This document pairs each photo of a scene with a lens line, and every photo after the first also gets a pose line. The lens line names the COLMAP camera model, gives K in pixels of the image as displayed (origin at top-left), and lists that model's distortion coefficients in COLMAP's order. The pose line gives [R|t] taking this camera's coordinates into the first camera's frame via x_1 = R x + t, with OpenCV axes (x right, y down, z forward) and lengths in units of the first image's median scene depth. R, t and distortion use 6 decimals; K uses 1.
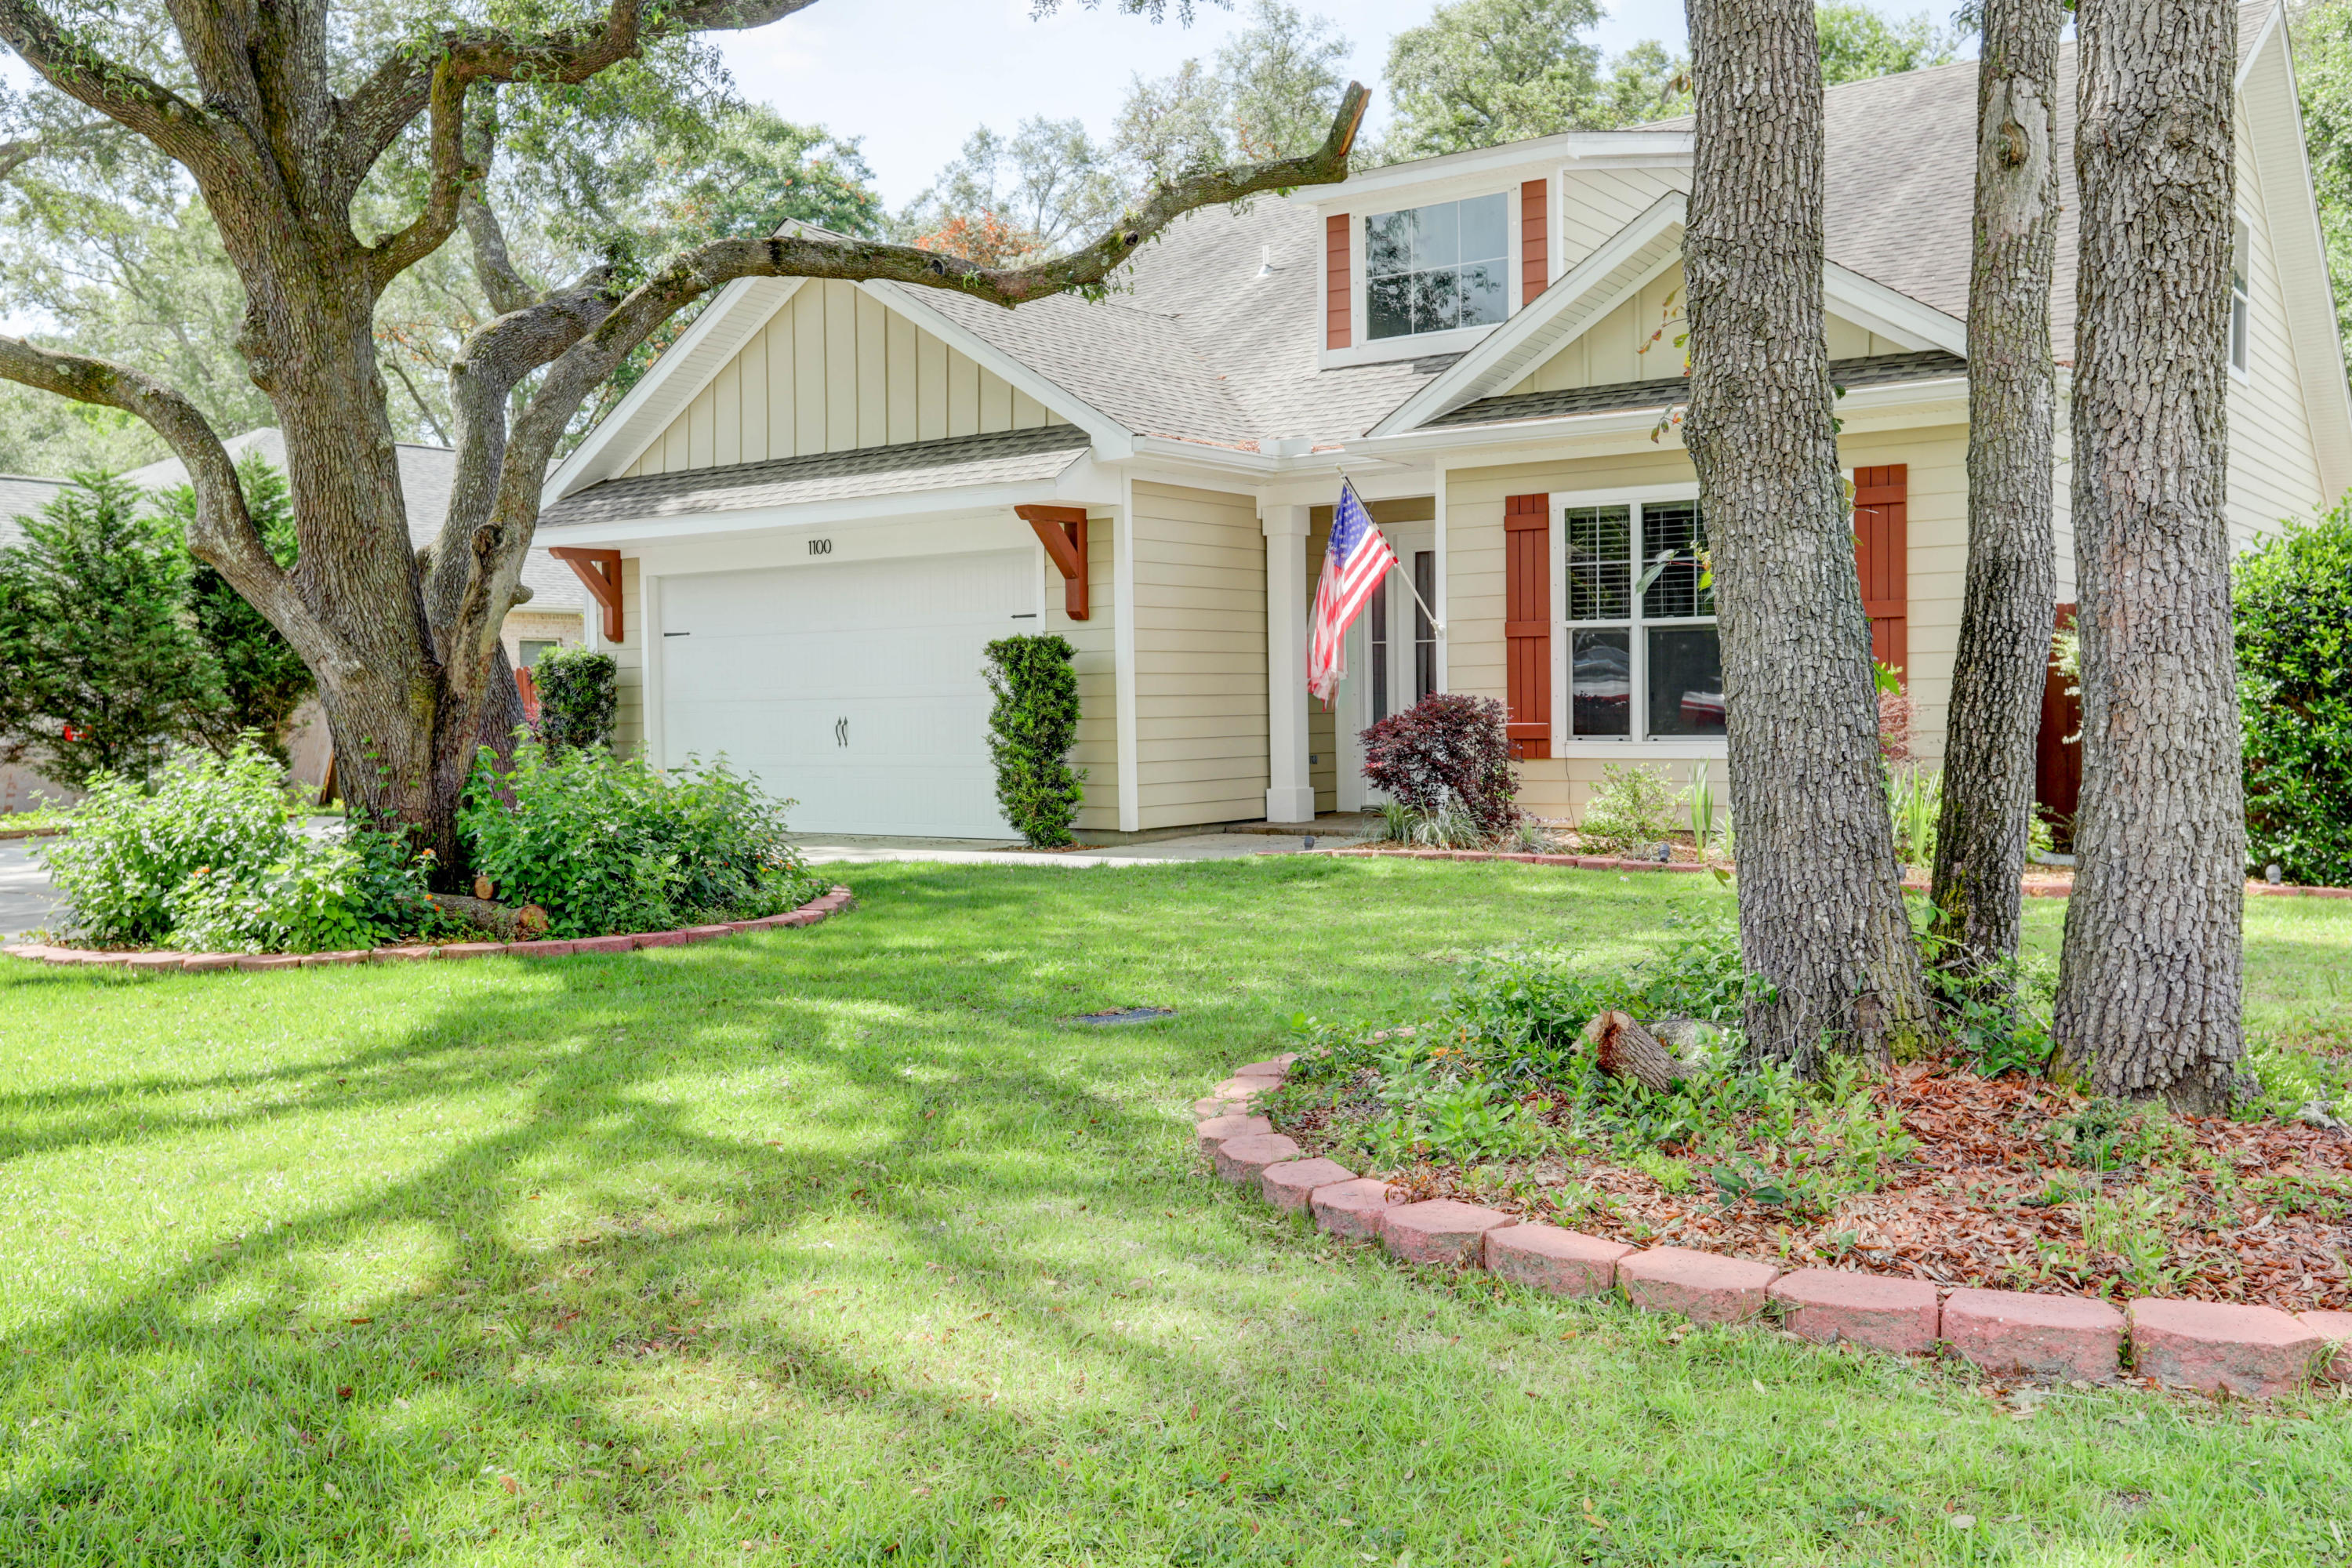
lens RADIAL K [[2060.0, 0, 1178.8], [0, 2060.0, 852.0], [0, 0, 1]] dist [-0.007646, 0.006057]
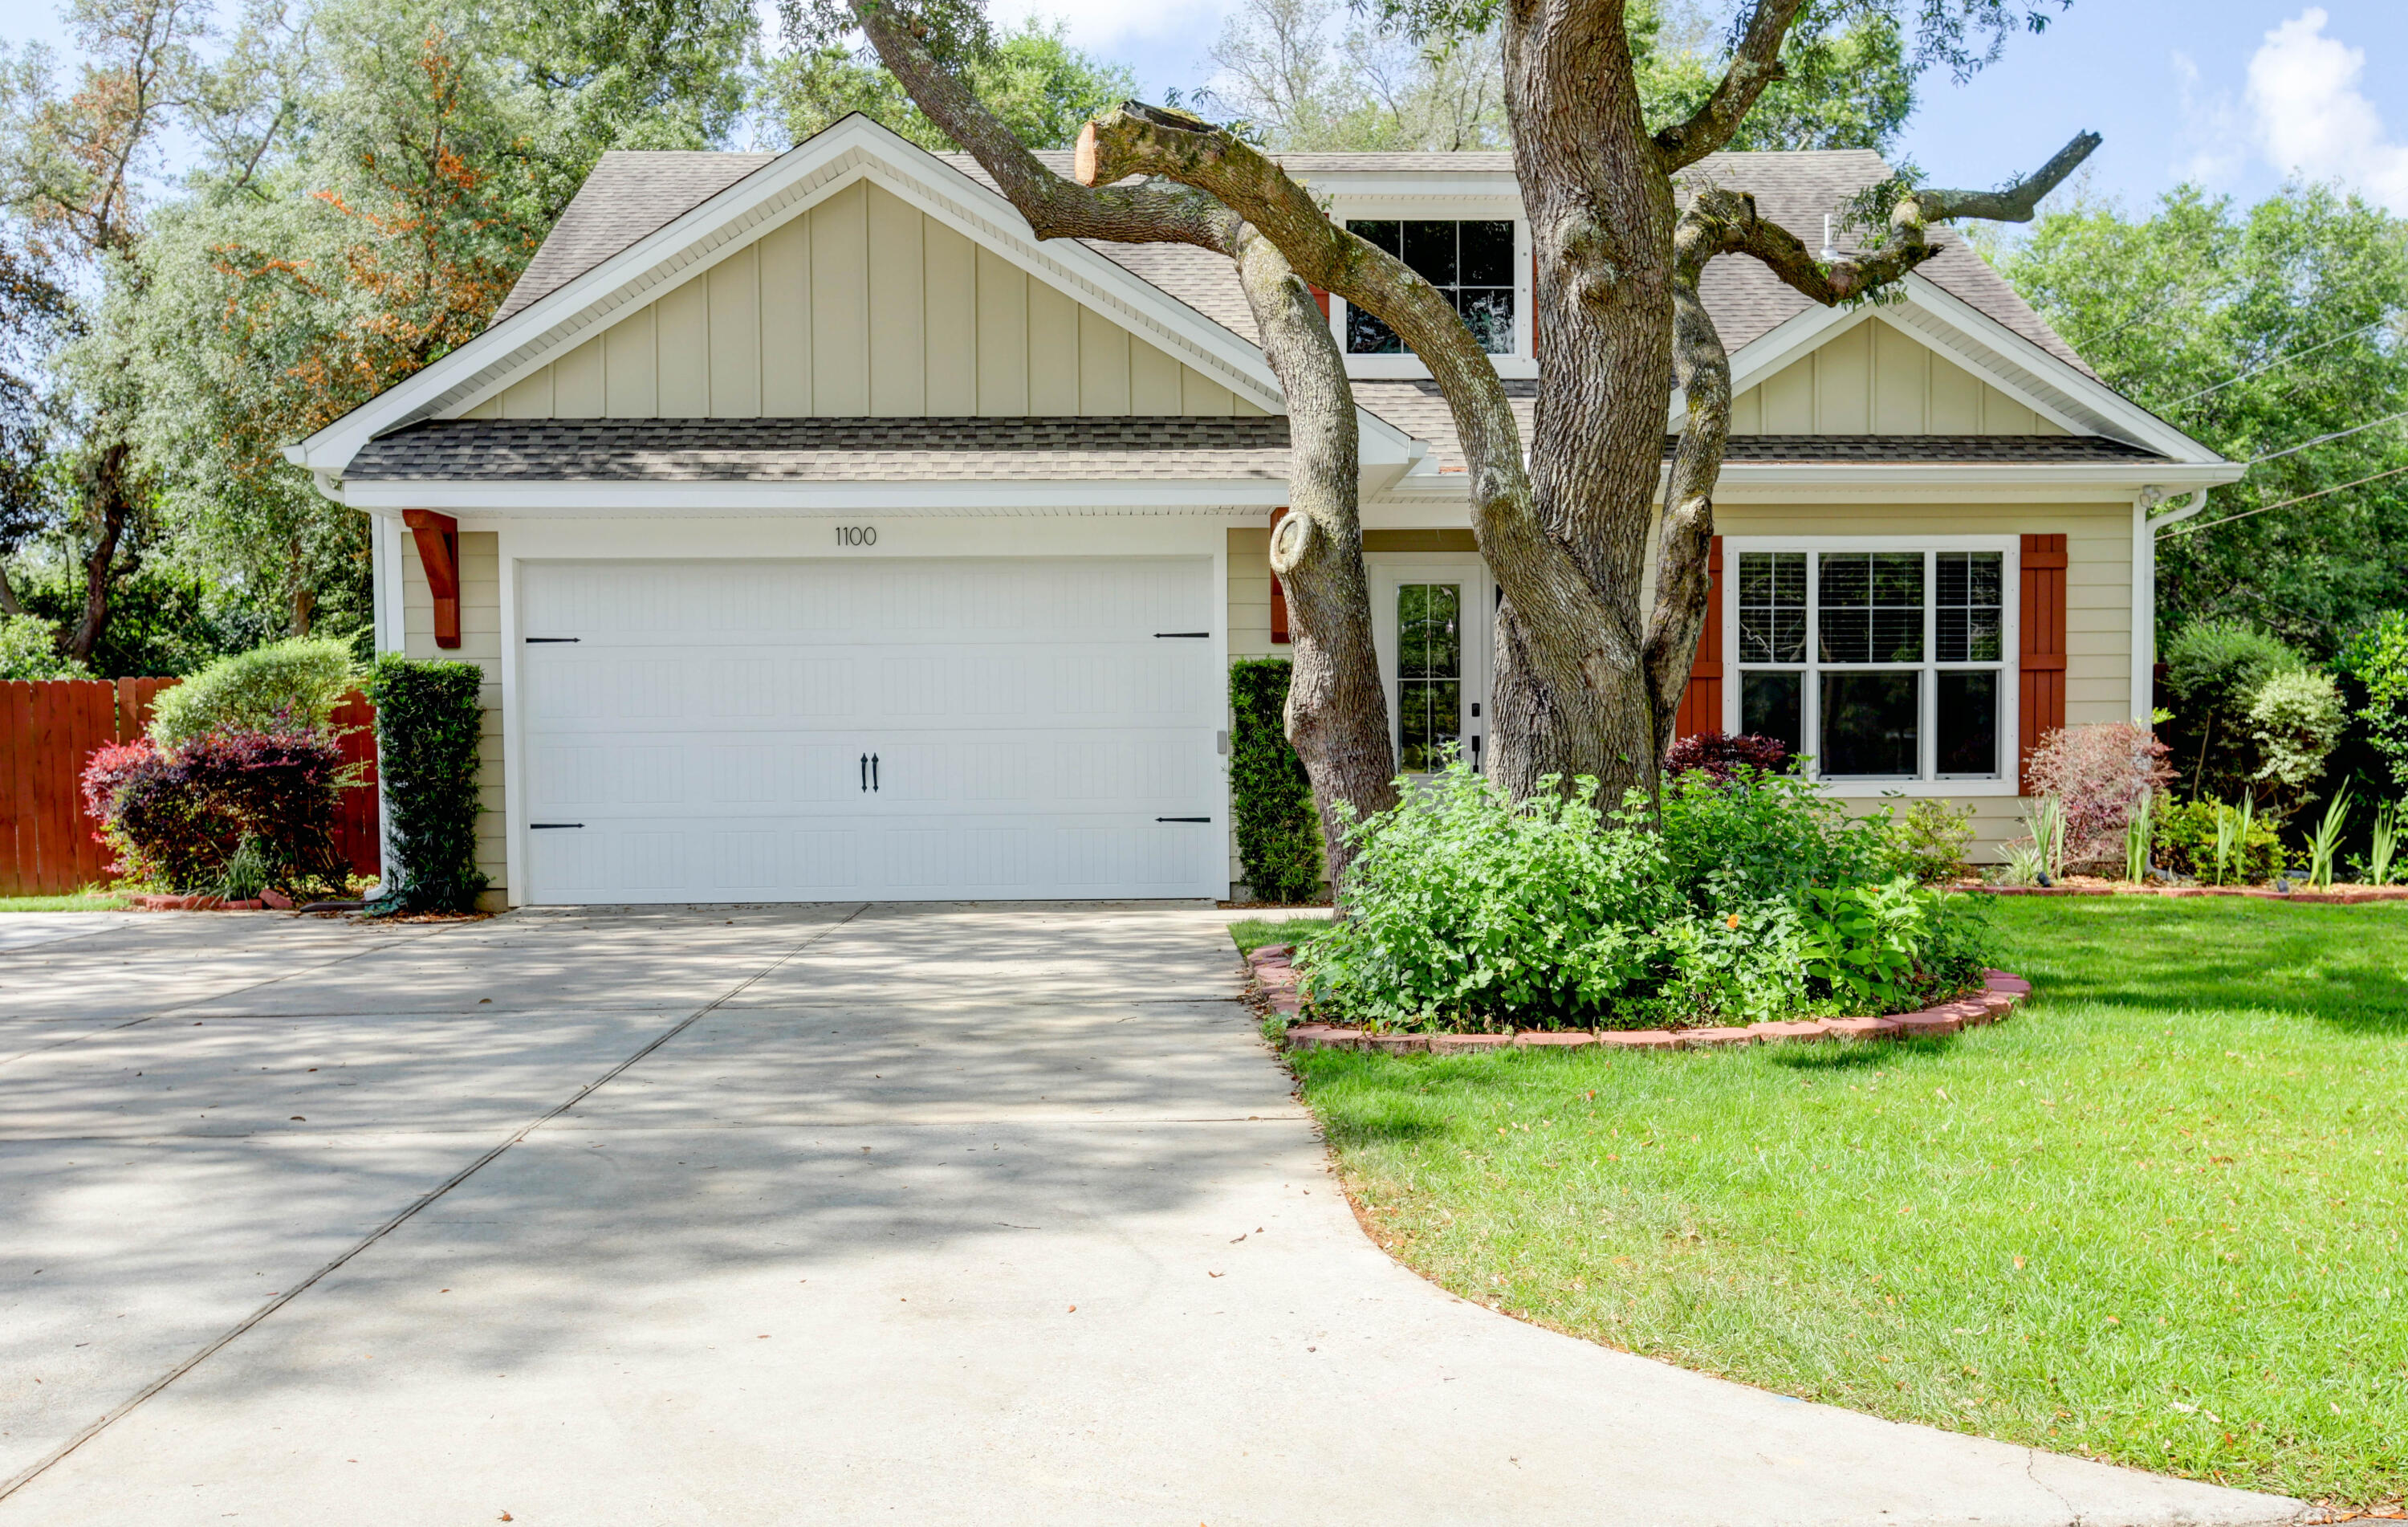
lens RADIAL K [[2066.5, 0, 1198.5], [0, 2066.5, 859.3], [0, 0, 1]] dist [-0.008014, -0.002225]
pose [[0.802375, -0.019630, 0.596497, -0.649619], [0.036770, 0.999186, -0.016578, -0.008950], [-0.595686, 0.035235, 0.802444, 0.355804]]
